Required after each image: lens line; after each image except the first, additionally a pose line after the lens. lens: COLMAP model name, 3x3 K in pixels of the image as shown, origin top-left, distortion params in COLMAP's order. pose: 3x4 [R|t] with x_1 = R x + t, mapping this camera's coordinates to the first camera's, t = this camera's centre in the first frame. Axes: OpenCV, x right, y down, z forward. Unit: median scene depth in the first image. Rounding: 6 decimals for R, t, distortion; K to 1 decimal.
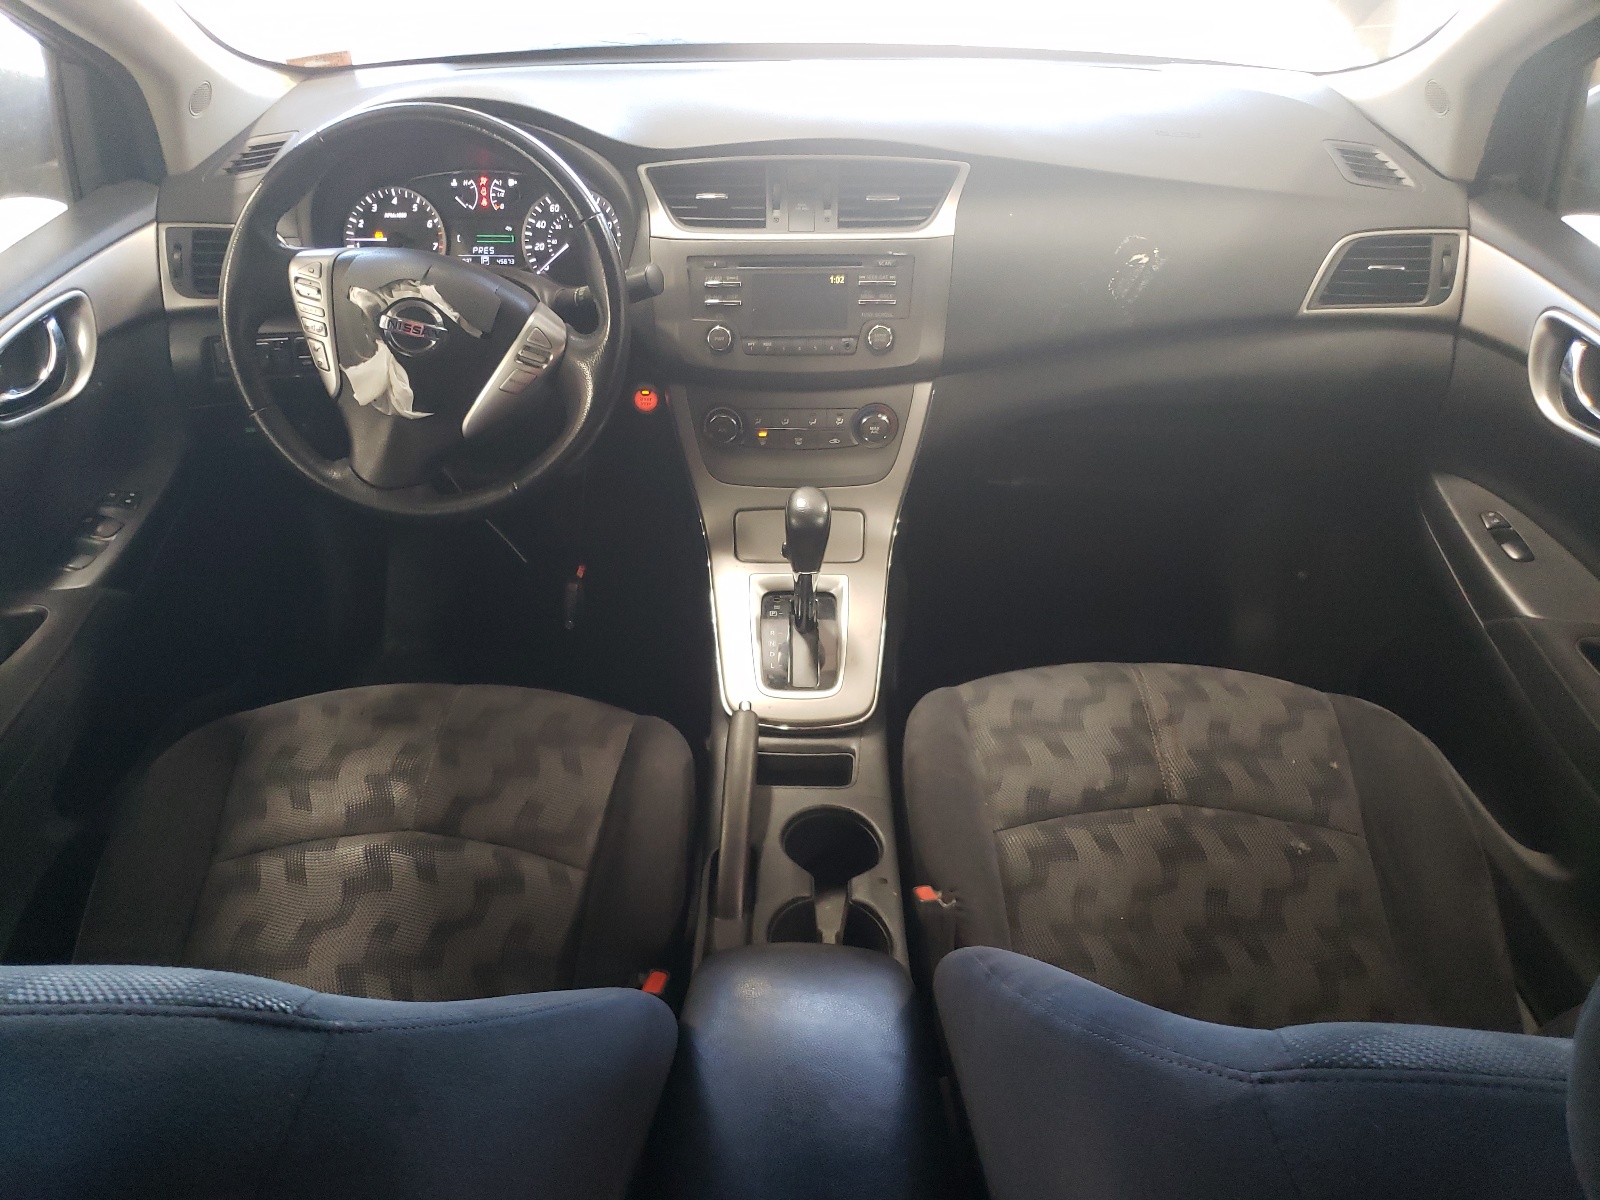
lens RADIAL K [[1216.9, 0, 798.3], [0, 1216.9, 600.5], [0, 0, 1]] dist [-0.049702, -0.002866]
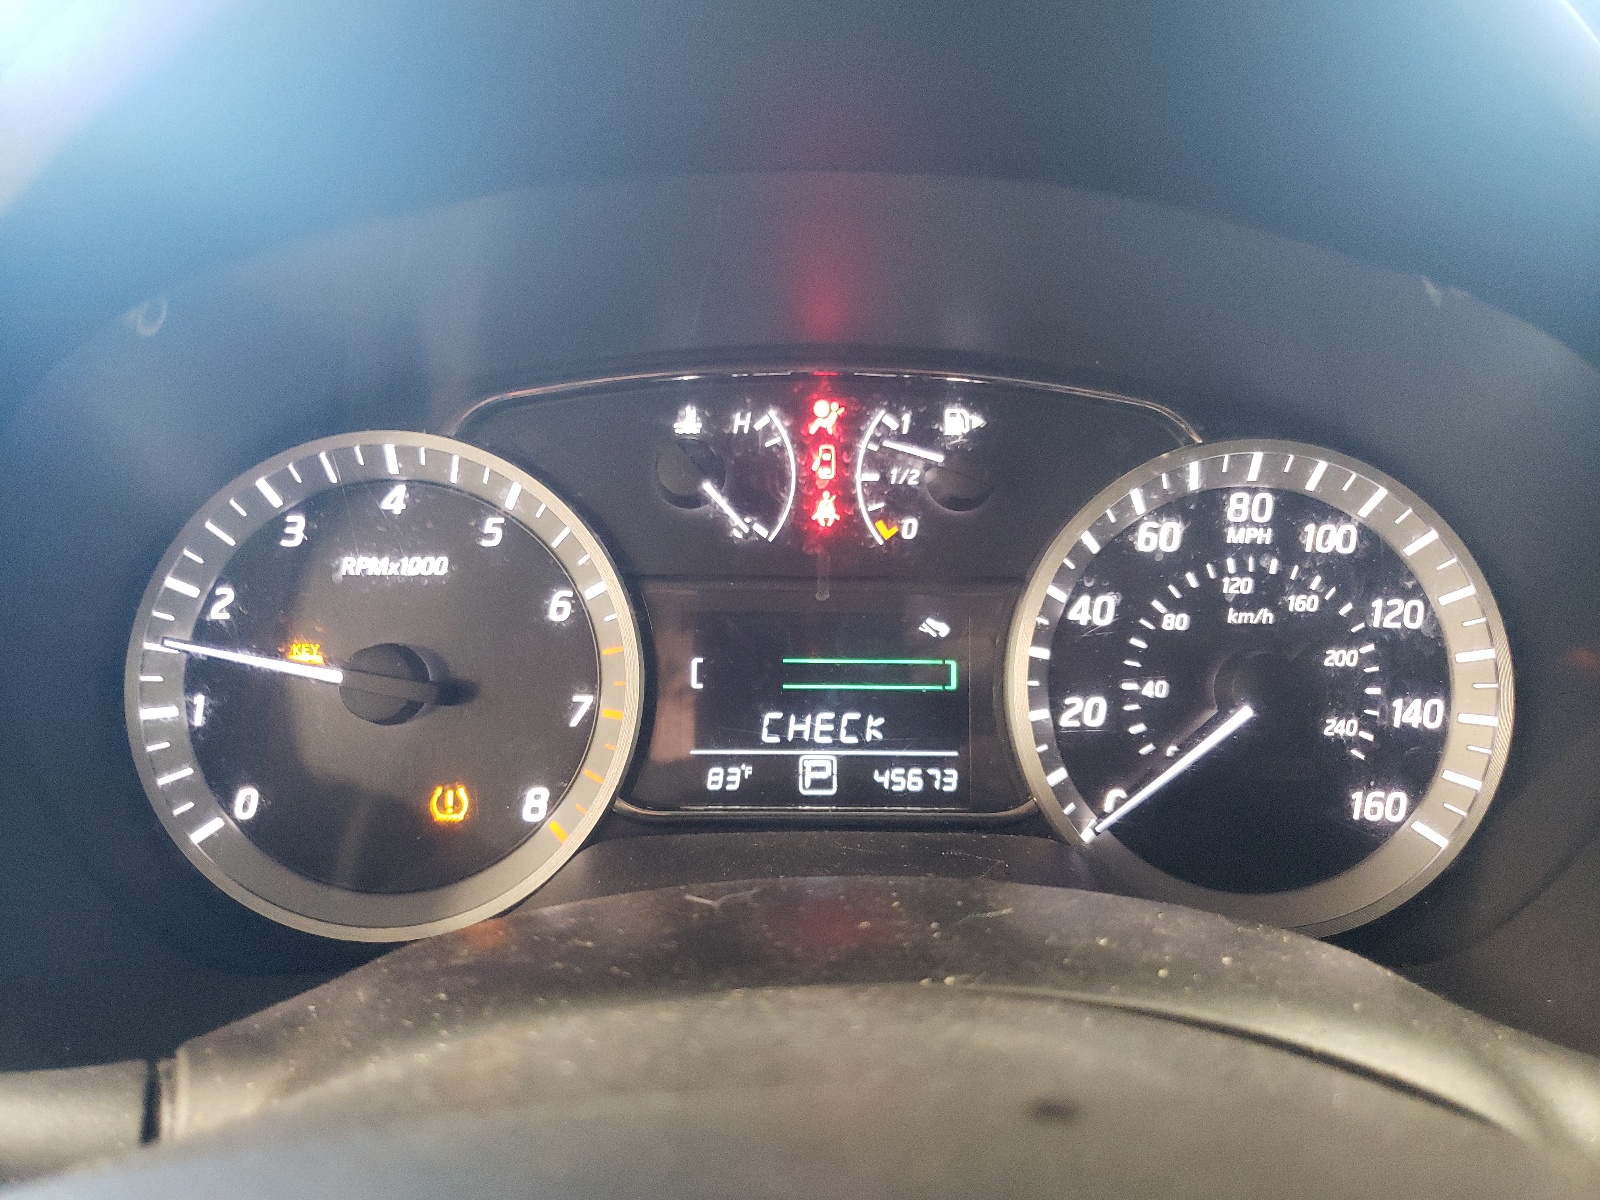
lens RADIAL K [[1120.5, 0, 801.4], [0, 1120.5, 601.3], [0, 0, 1]] dist [-0.000712, -0.001140]
pose [[0.999060, -0.005529, 0.042994, -0.272856], [0.018165, 0.953943, -0.299436, -0.255173], [-0.039358, 0.299936, 0.953147, 0.815128]]
